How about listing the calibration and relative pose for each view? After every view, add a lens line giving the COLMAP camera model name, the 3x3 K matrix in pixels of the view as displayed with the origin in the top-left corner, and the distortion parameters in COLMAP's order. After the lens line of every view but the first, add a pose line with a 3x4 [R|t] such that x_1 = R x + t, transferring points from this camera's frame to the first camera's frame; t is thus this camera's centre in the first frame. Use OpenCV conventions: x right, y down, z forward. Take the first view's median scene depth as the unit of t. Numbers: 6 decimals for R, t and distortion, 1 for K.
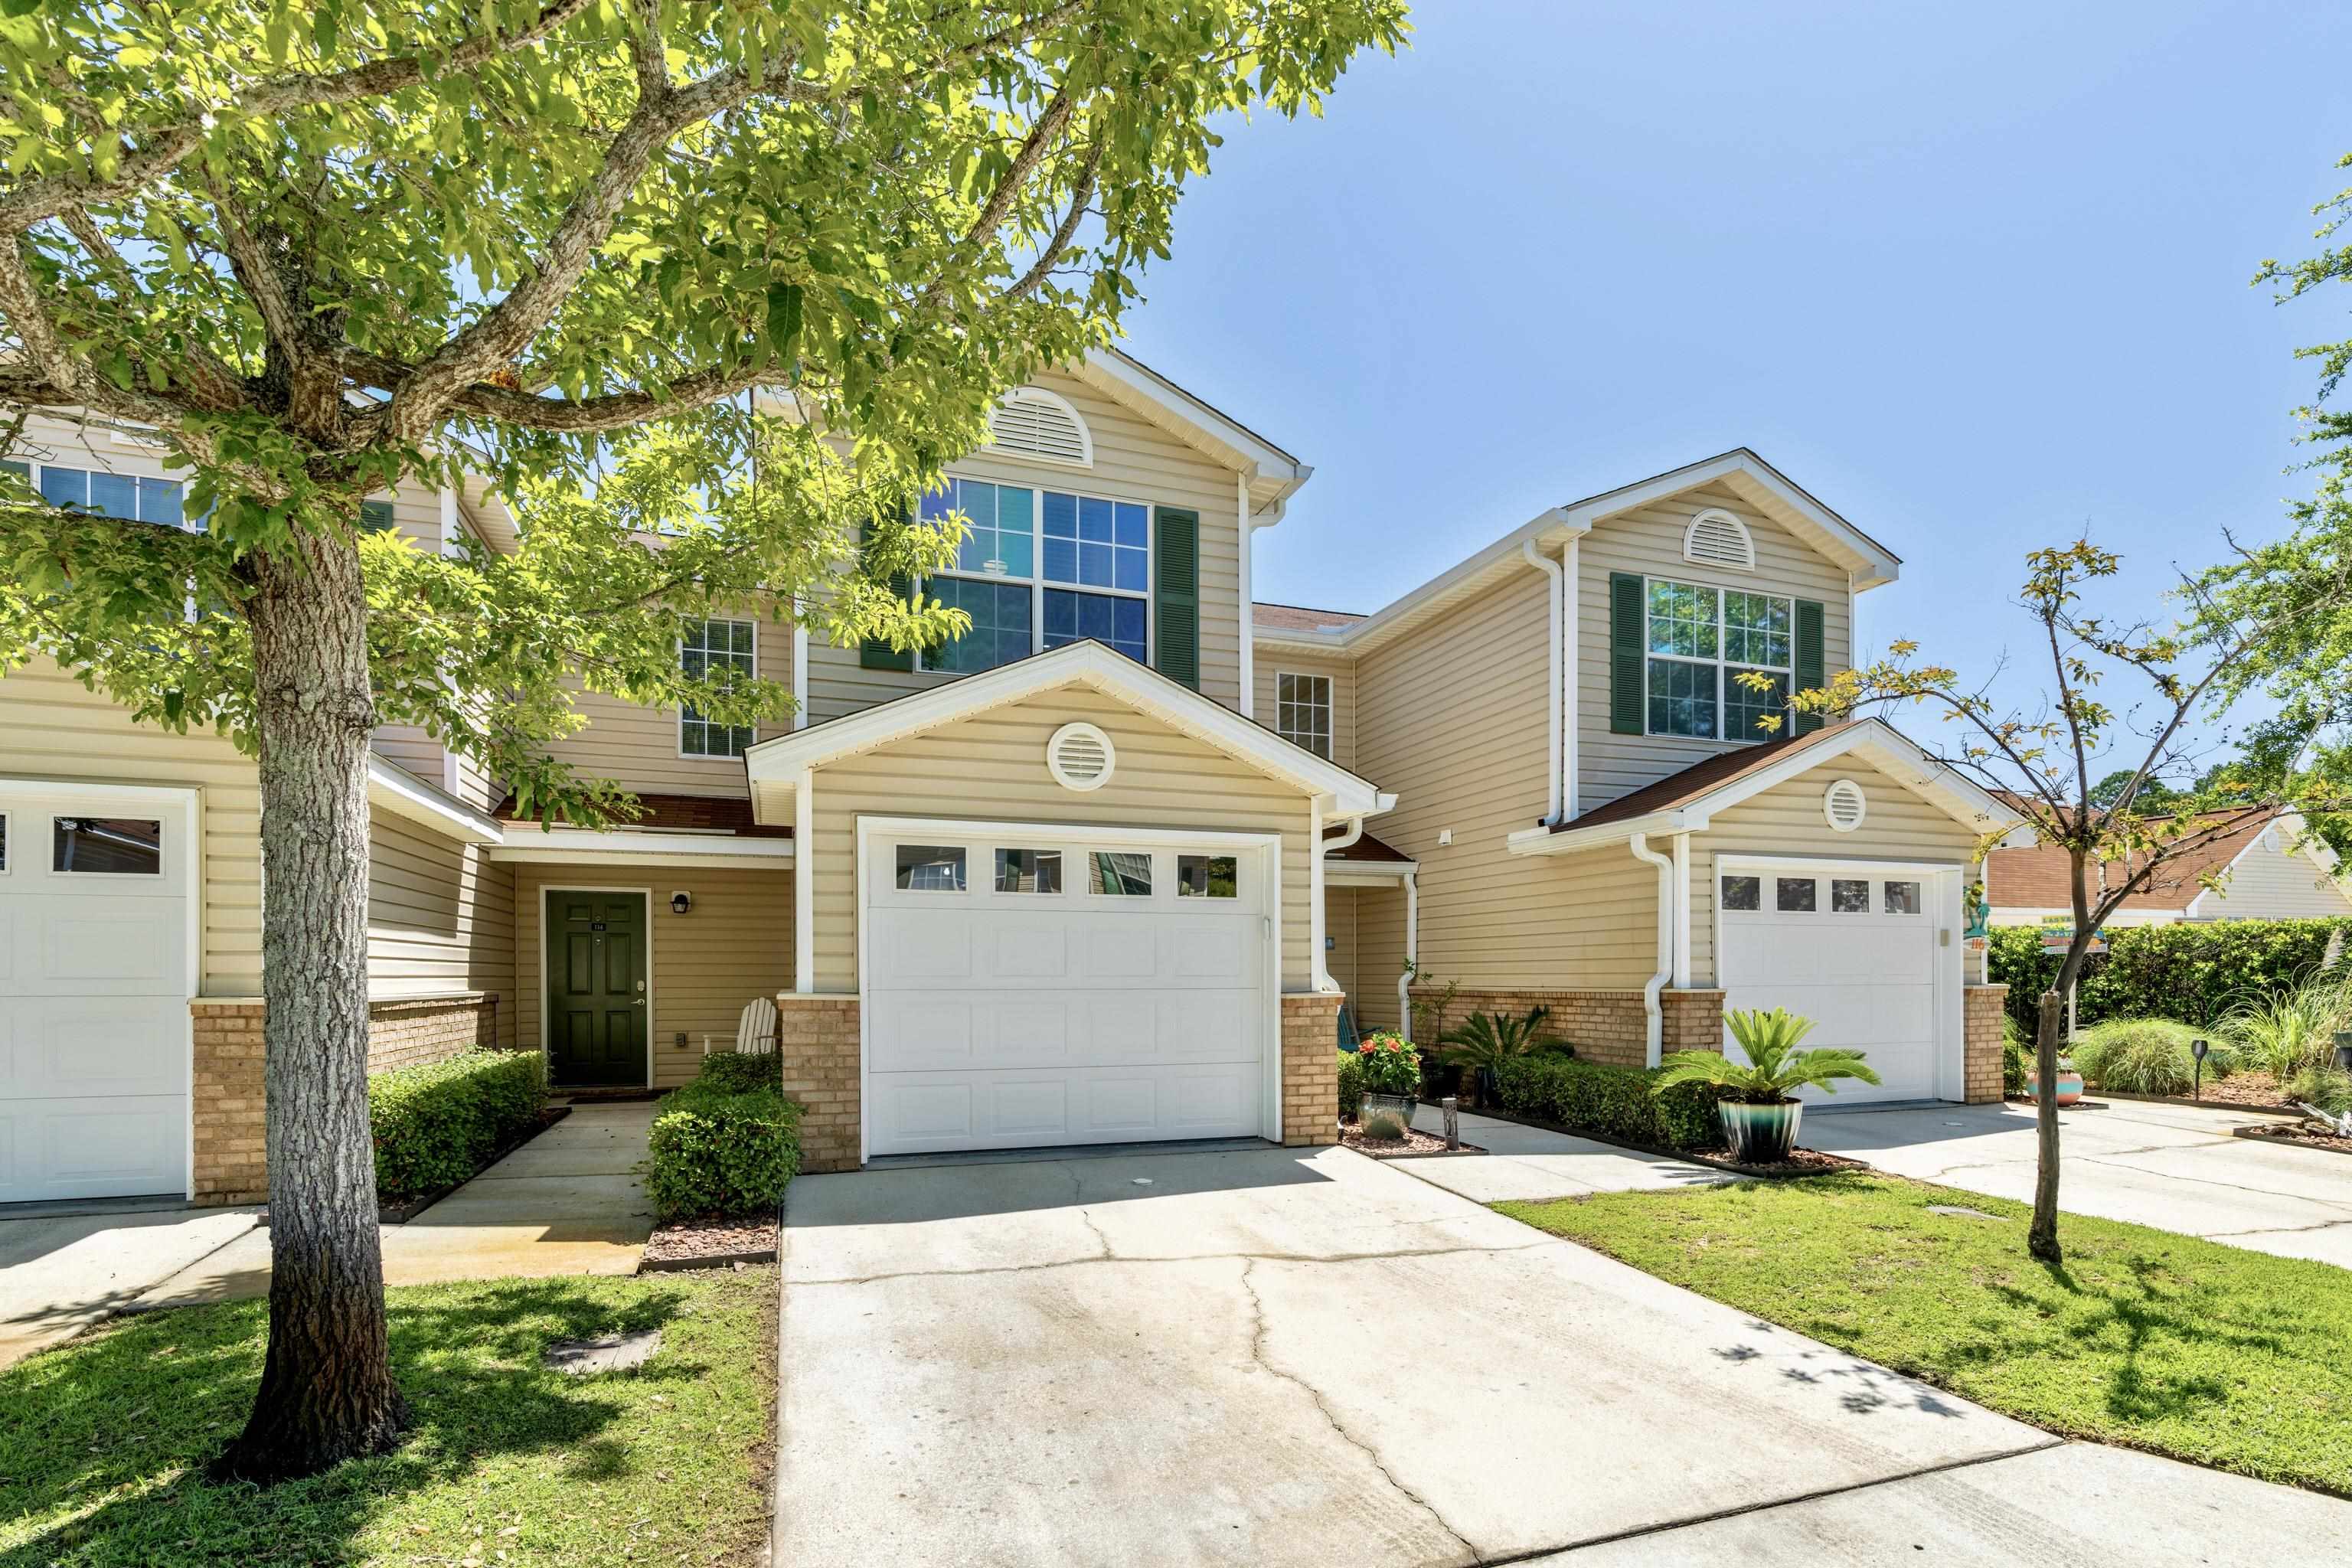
lens RADIAL K [[1127.7, 0, 1190.4], [0, 1127.7, 824.1], [0, 0, 1]] dist [-0.003534, -0.001311]
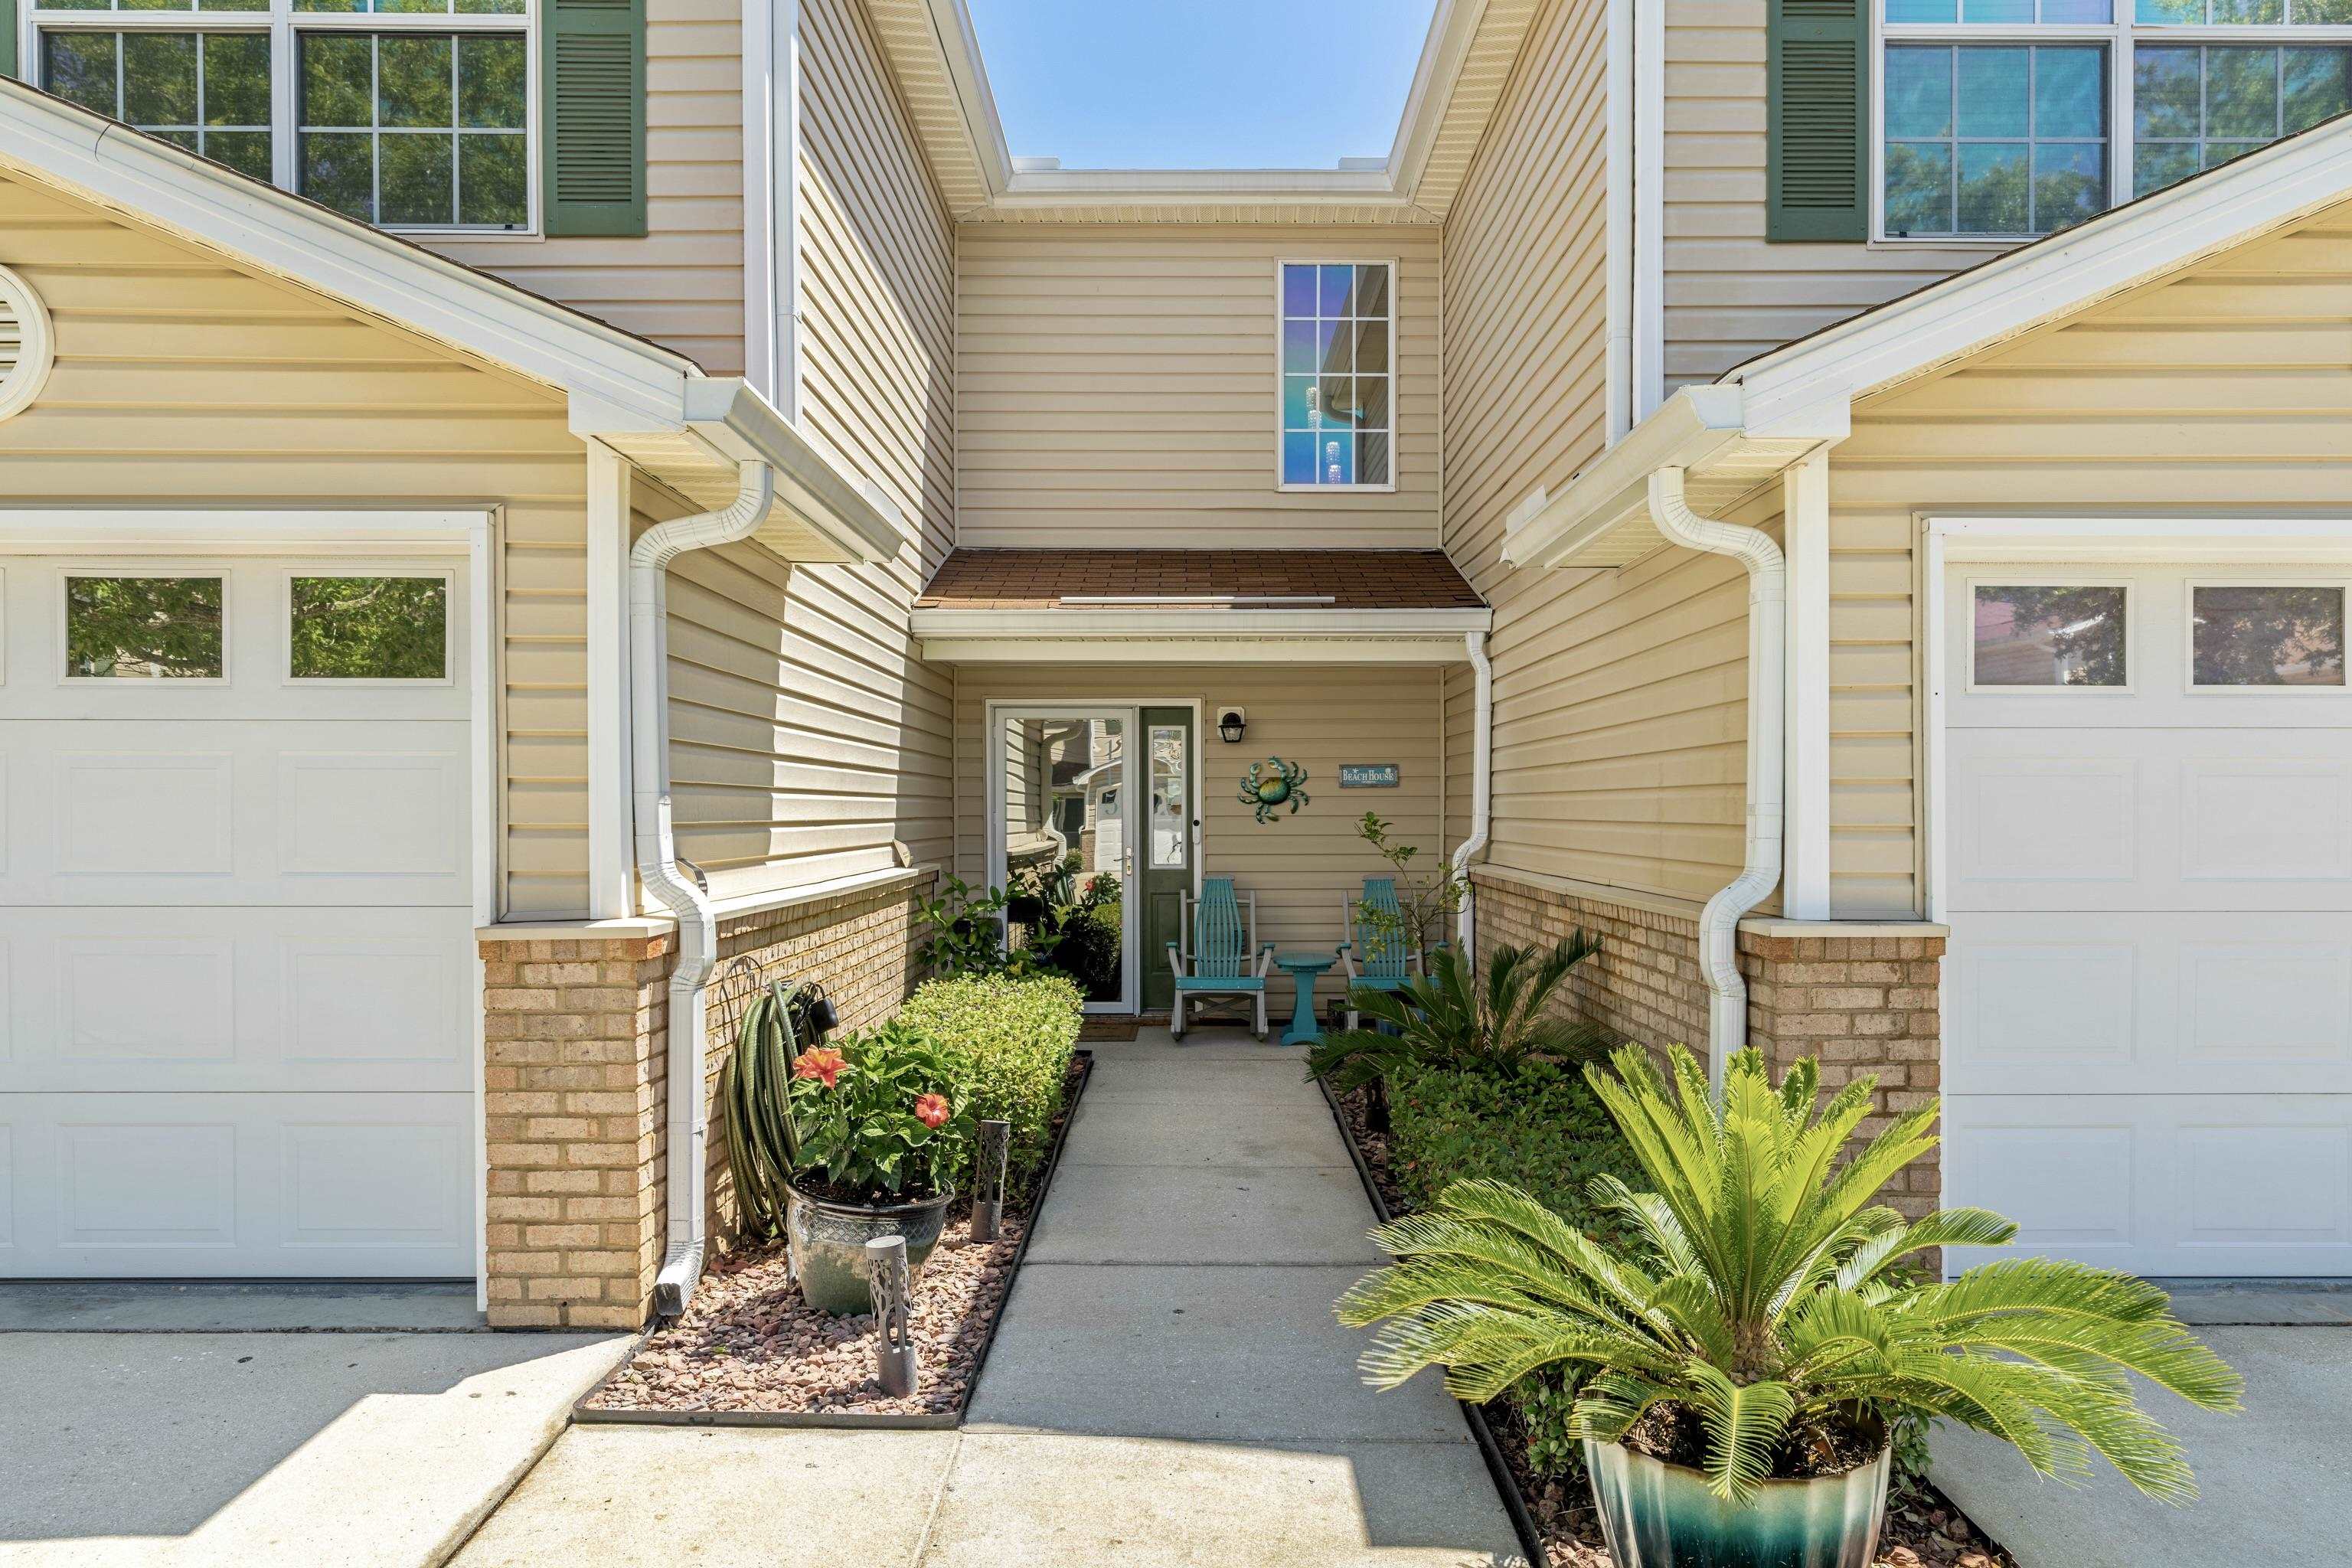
lens RADIAL K [[1527.5, 0, 1141.5], [0, 1527.5, 562.6], [0, 0, 1]] dist [0.004544, 0.000541]
pose [[0.936686, -0.054112, -0.345963, 0.482583], [0.044259, 0.998360, -0.036322, 0.054553], [0.347361, 0.018710, 0.937545, 0.580986]]
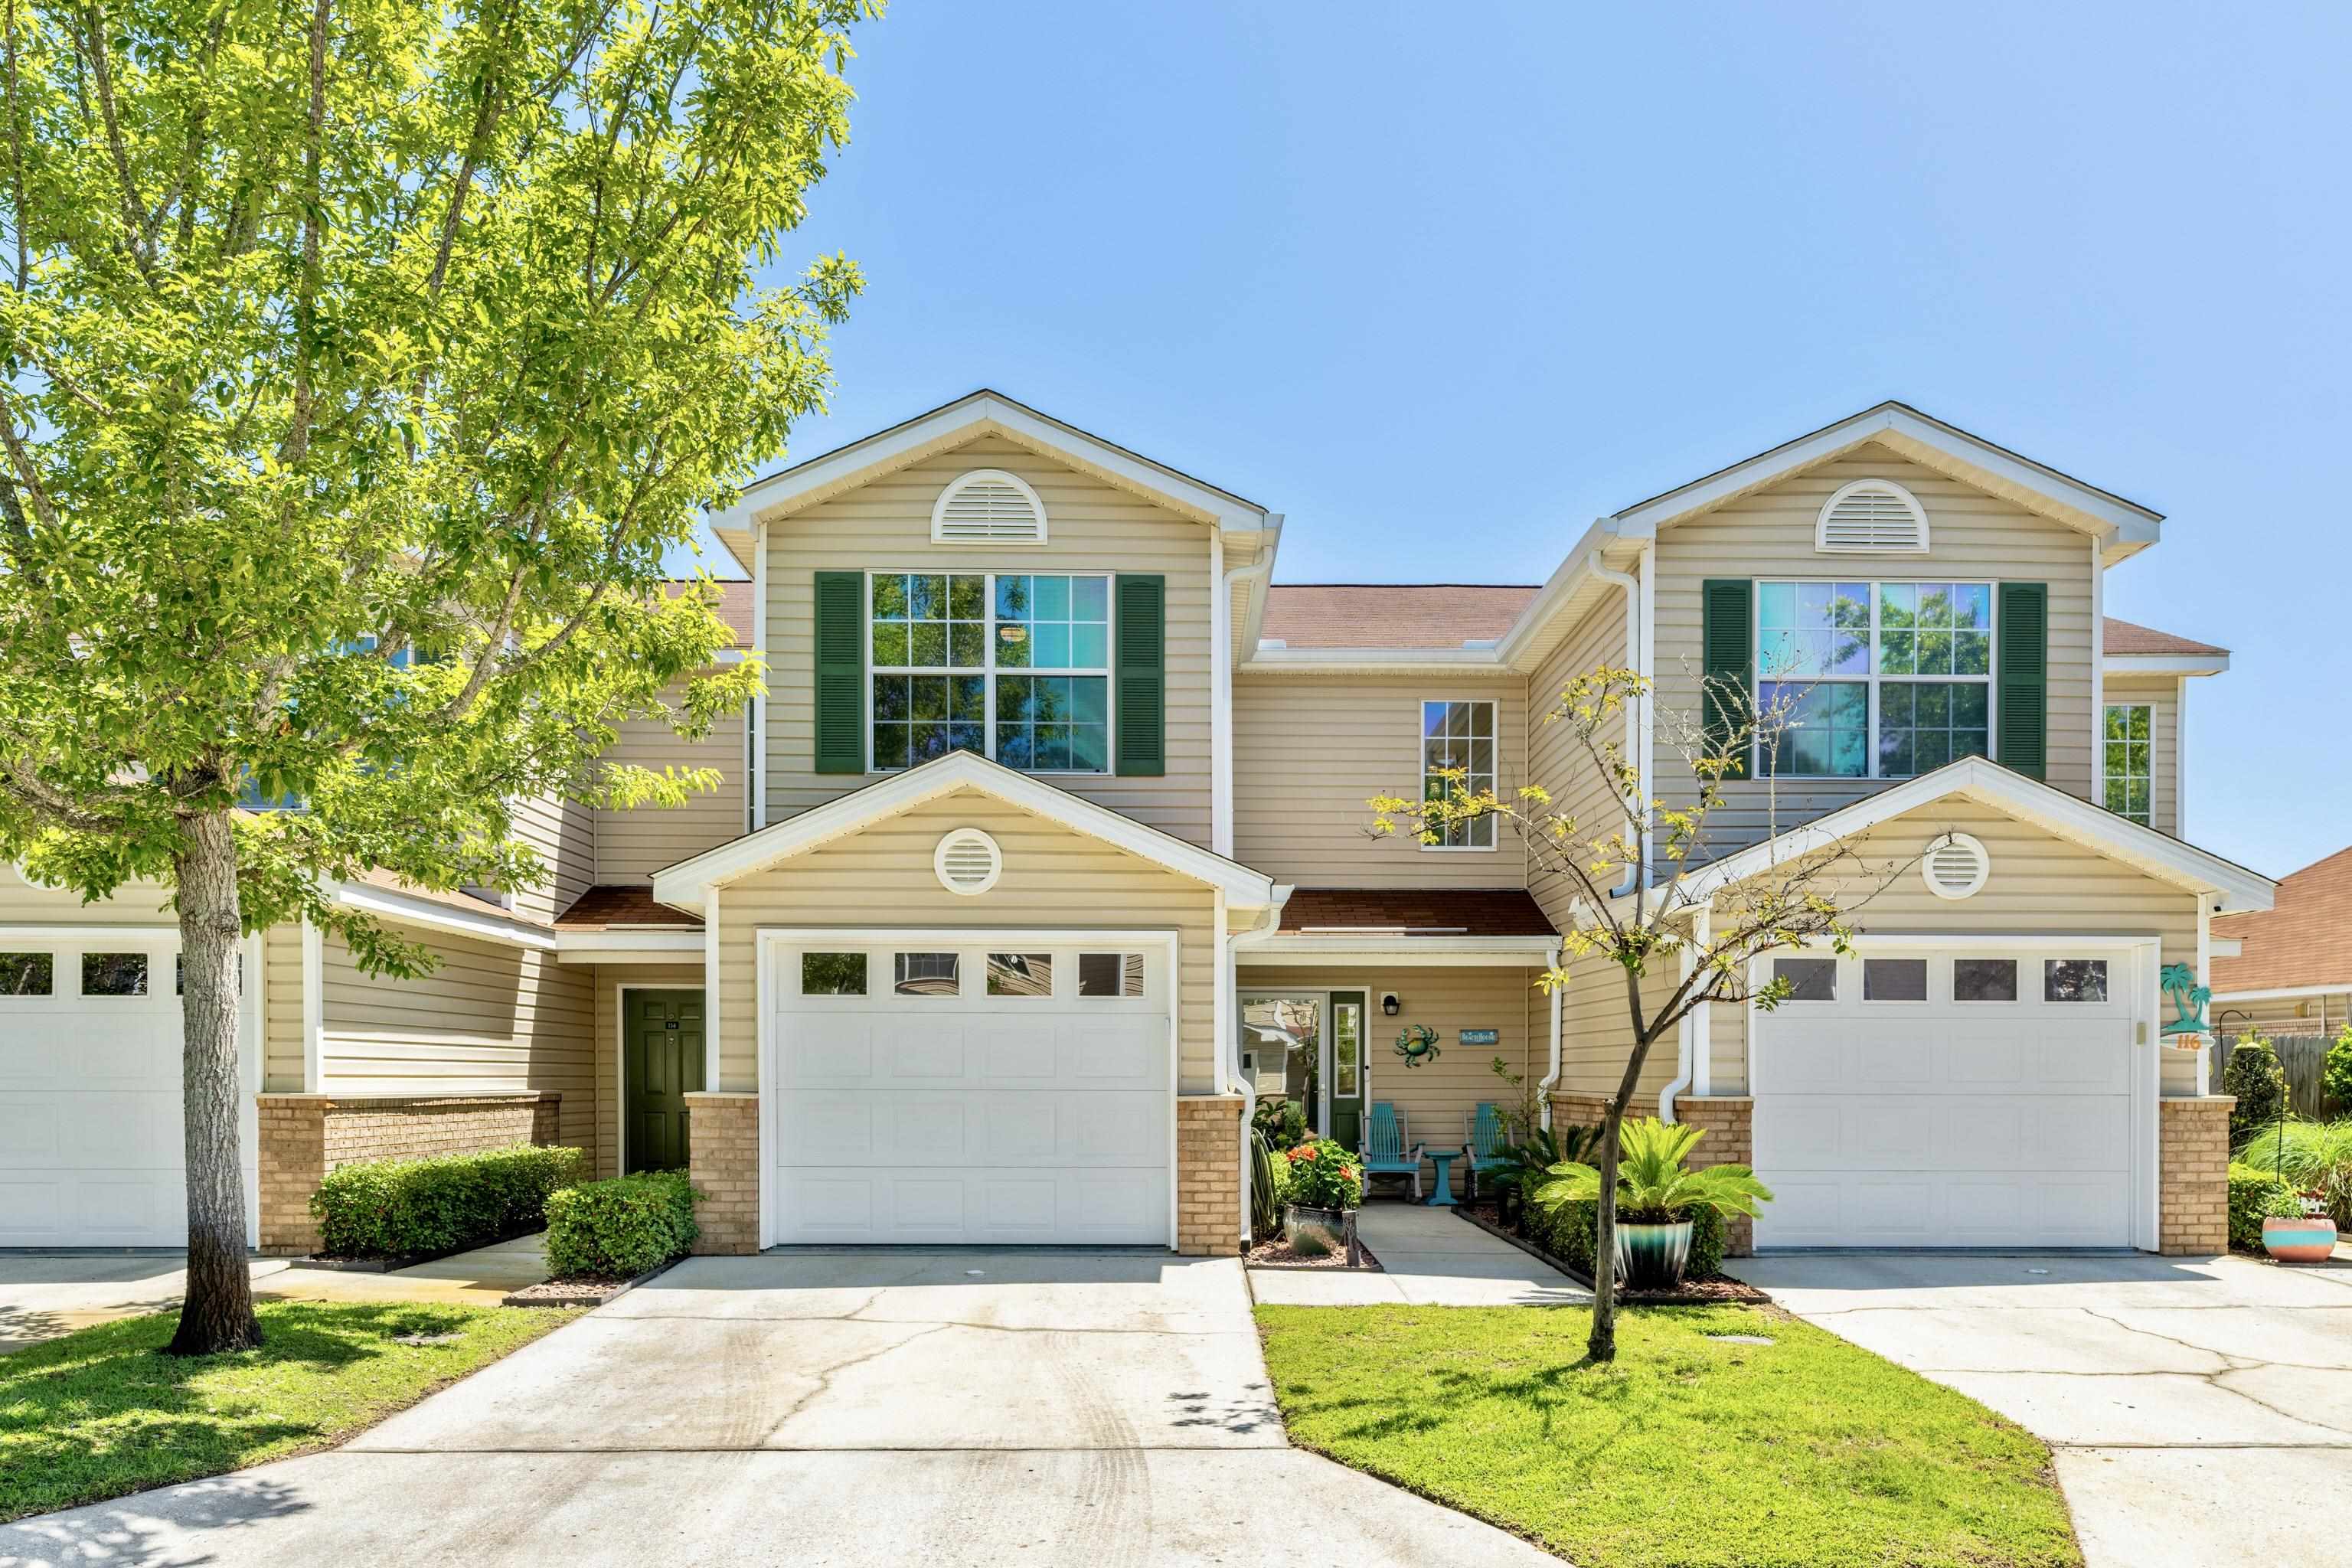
lens RADIAL K [[1690.0, 0, 1180.7], [0, 1690.0, 786.7], [0, 0, 1]] dist [0.021286, -0.013904]
pose [[0.944426, -0.051296, -0.324698, 0.573349], [0.039447, 0.998297, -0.042973, -0.052736], [0.326349, 0.027776, 0.944841, -0.380409]]
